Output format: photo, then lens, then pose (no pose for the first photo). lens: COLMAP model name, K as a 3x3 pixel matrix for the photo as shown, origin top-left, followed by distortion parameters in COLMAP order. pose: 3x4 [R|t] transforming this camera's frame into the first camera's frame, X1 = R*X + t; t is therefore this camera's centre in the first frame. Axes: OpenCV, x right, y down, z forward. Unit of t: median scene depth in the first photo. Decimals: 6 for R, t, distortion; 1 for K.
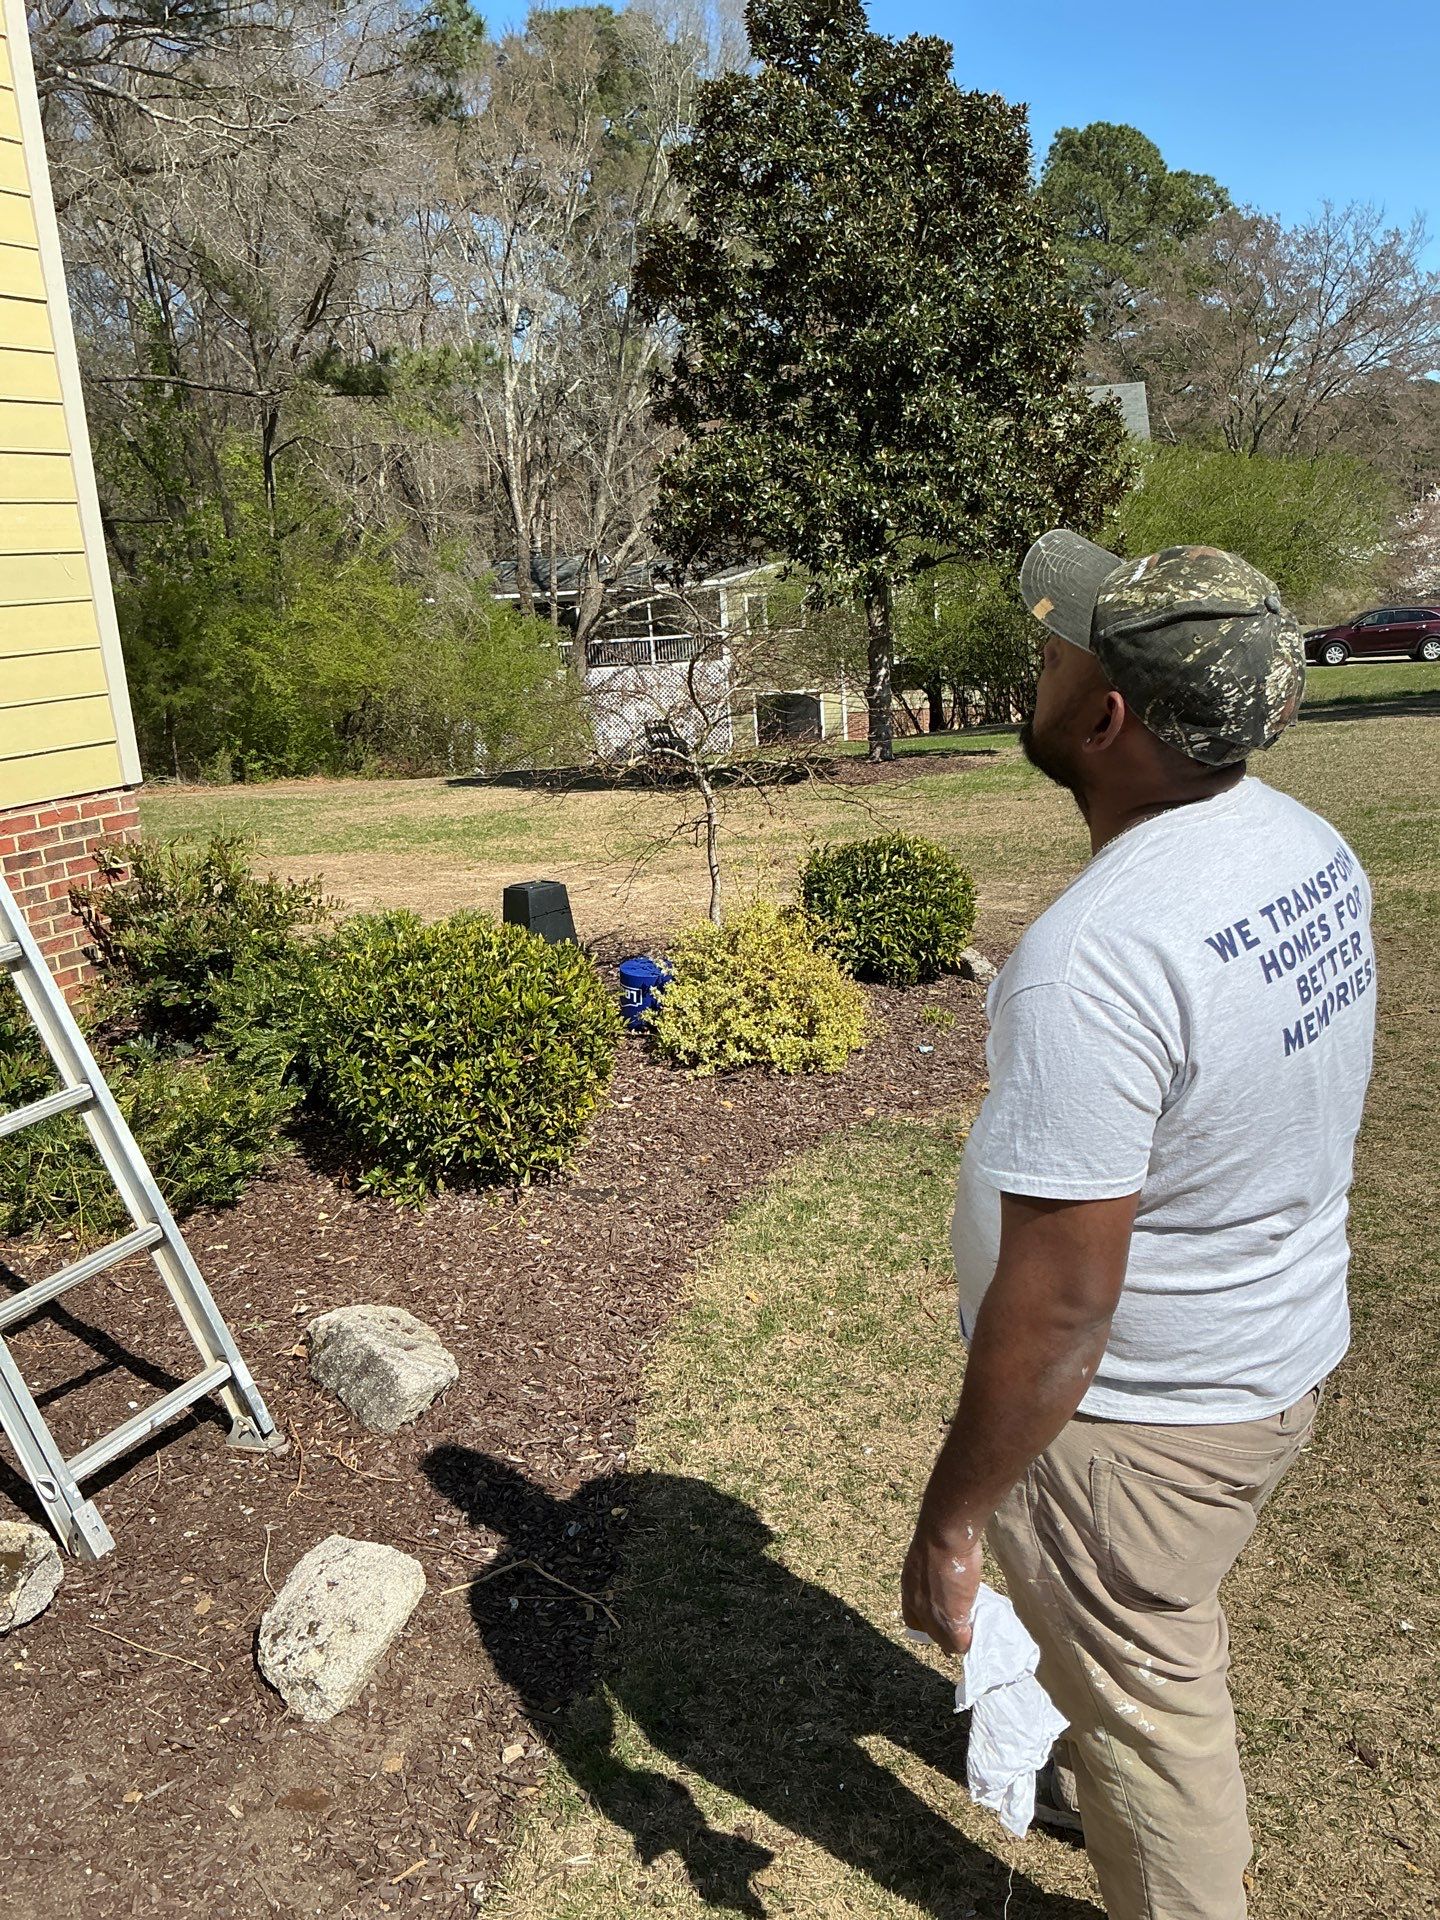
lens RADIAL K [[1598.3, 0, 722.4], [0, 1598.3, 951.6], [0, 0, 1]] dist [0.027000, -0.071803]
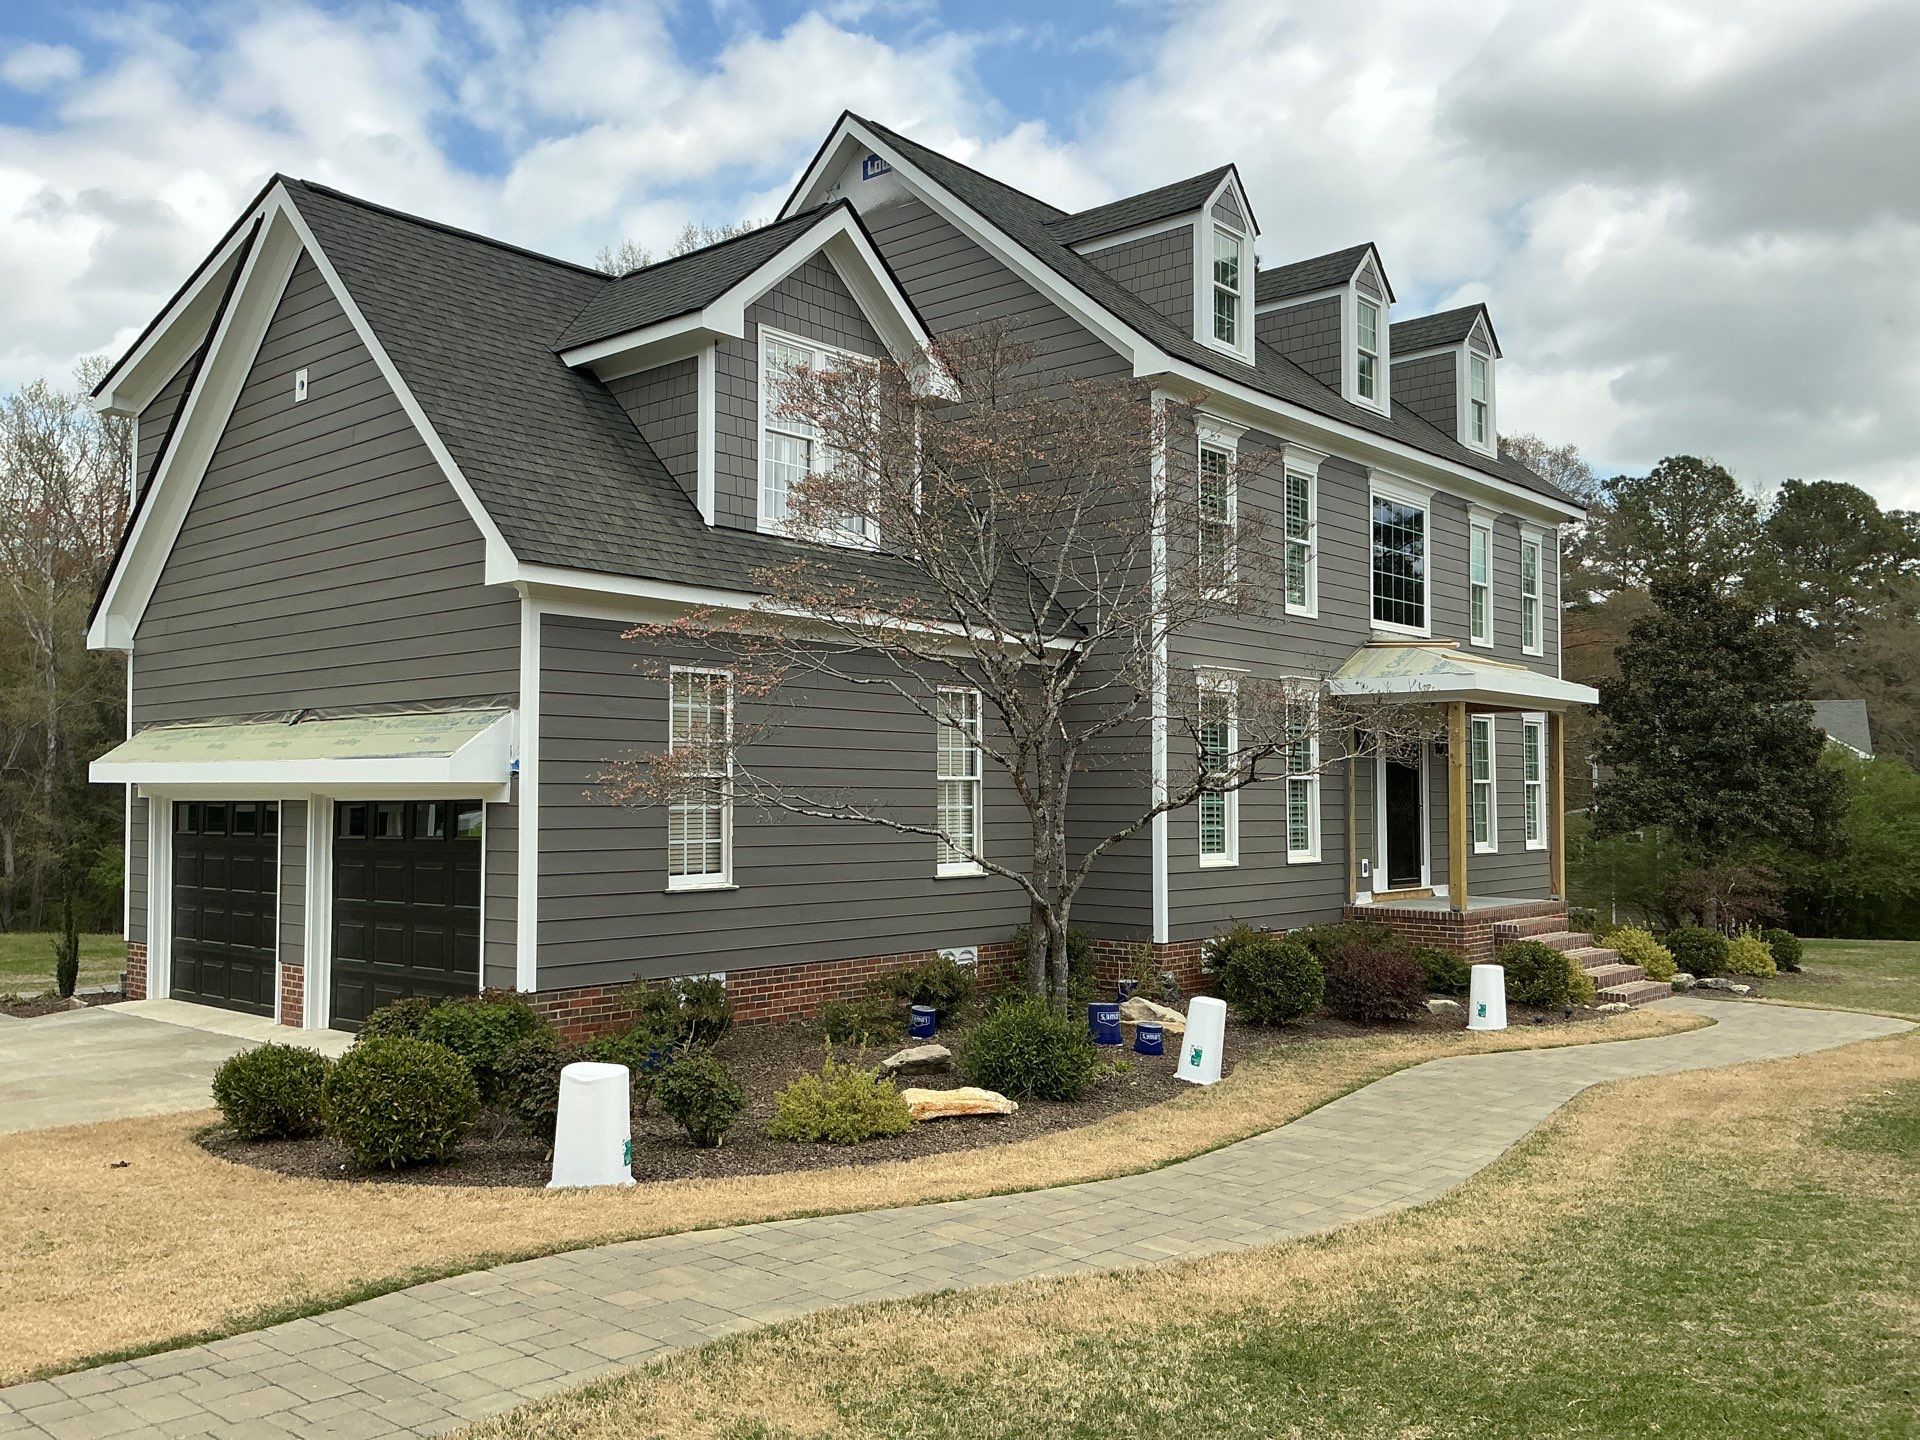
lens RADIAL K [[1598.3, 0, 951.2], [0, 1598.3, 734.5], [0, 0, 1]] dist [0.027000, -0.071803]
pose [[0.961132, 0.050694, -0.271396, -0.310218], [-0.119297, 0.962750, -0.242652, 0.257010], [0.248986, 0.265597, 0.931378, -1.256616]]
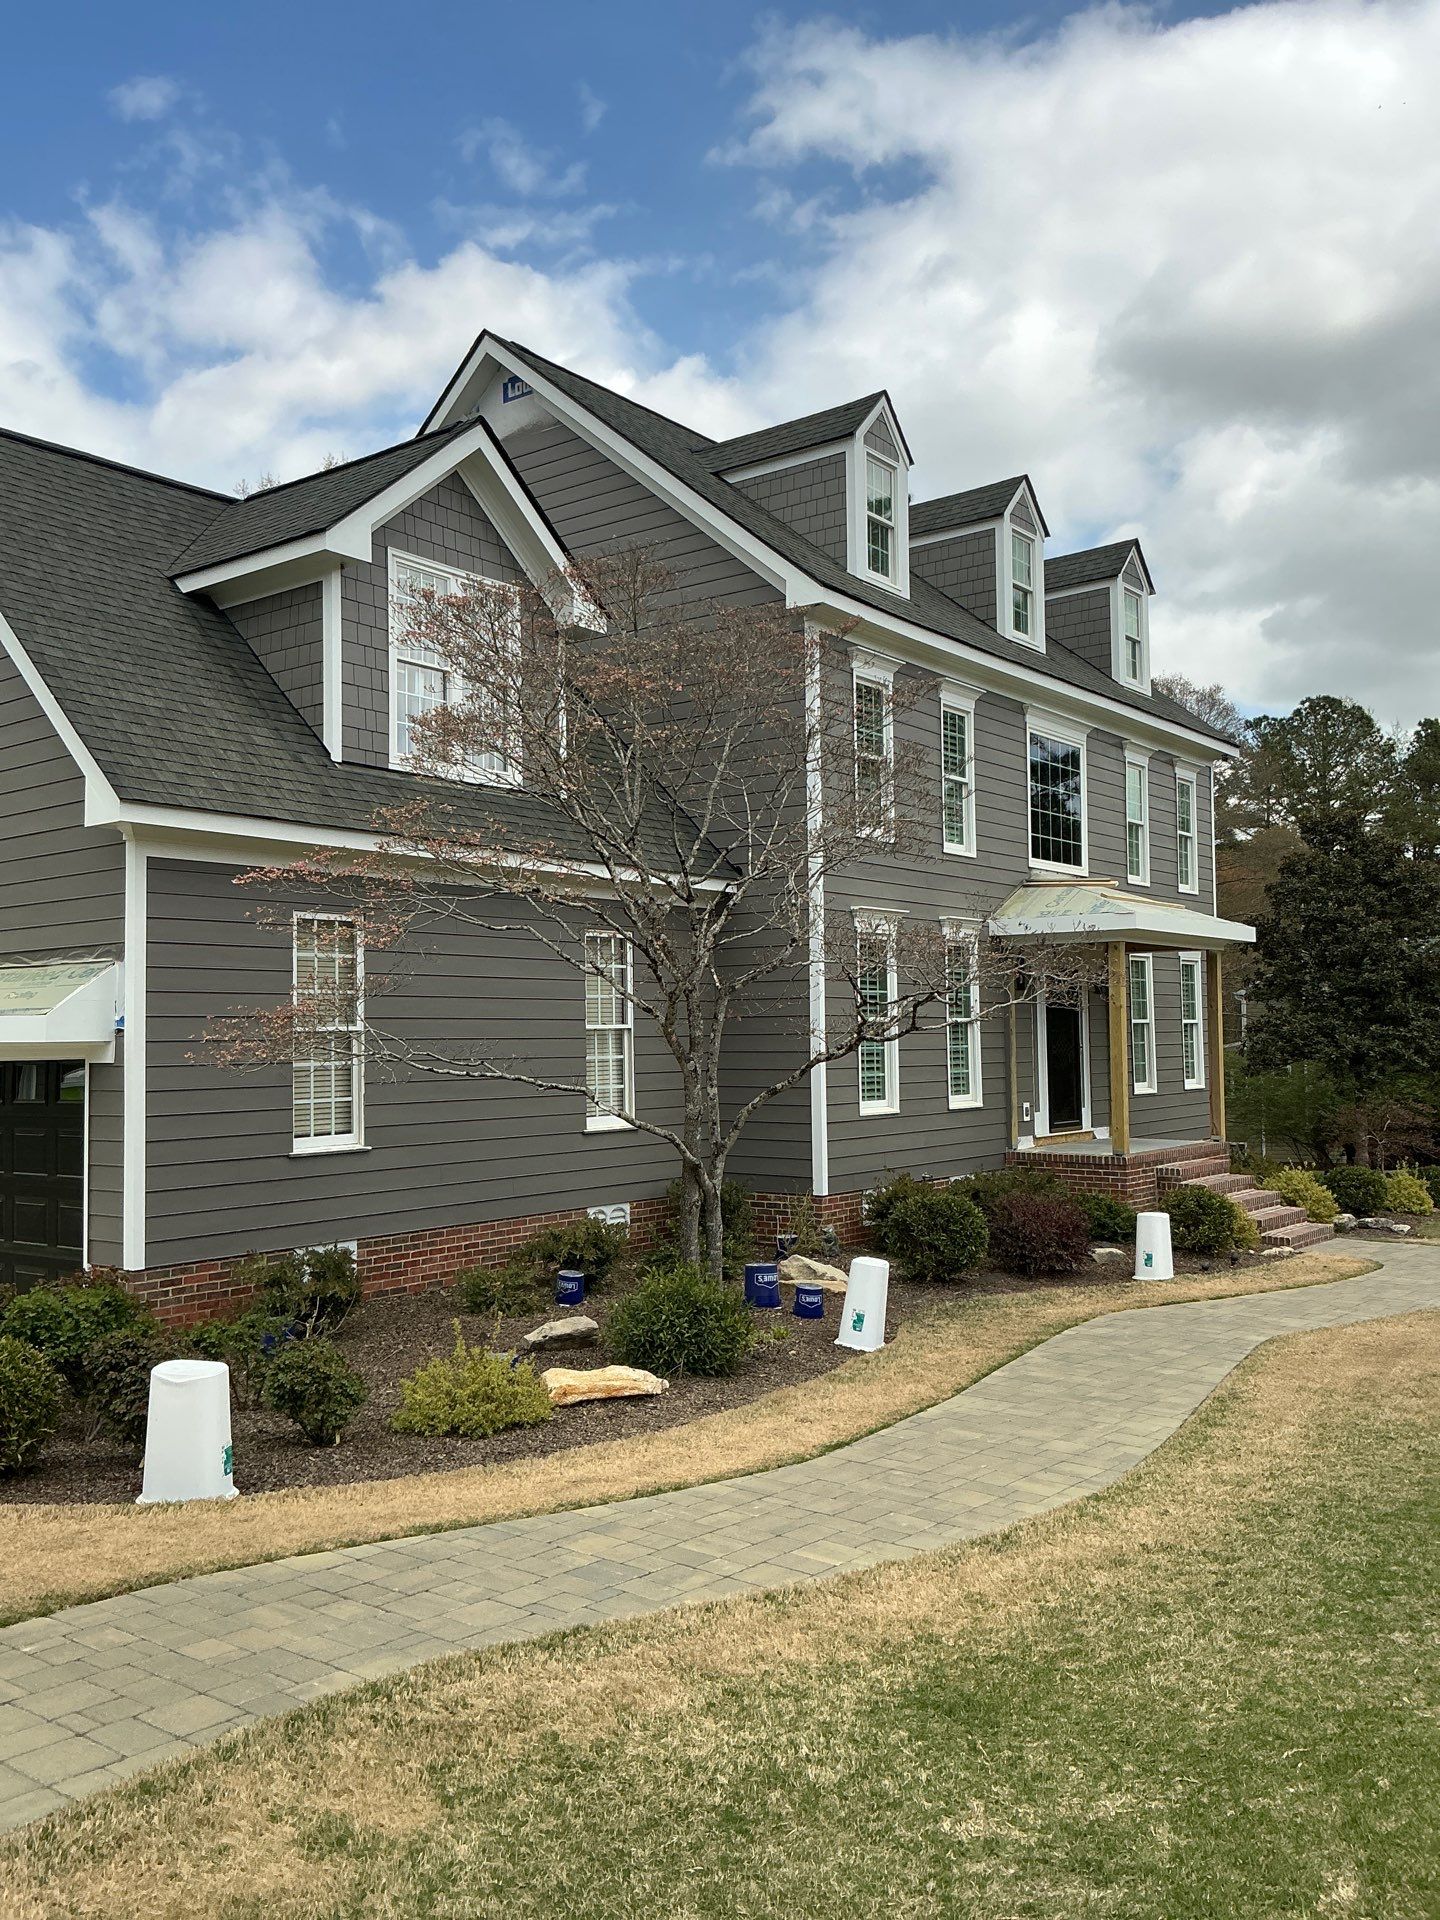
lens RADIAL K [[1598.3, 0, 728.4], [0, 1598.3, 976.9], [0, 0, 1]] dist [0.027000, -0.071803]
pose [[0.978883, 0.040367, -0.200395, -0.316100], [-0.090741, 0.964239, -0.249016, 0.240956], [0.183177, 0.261942, 0.947540, -1.211660]]
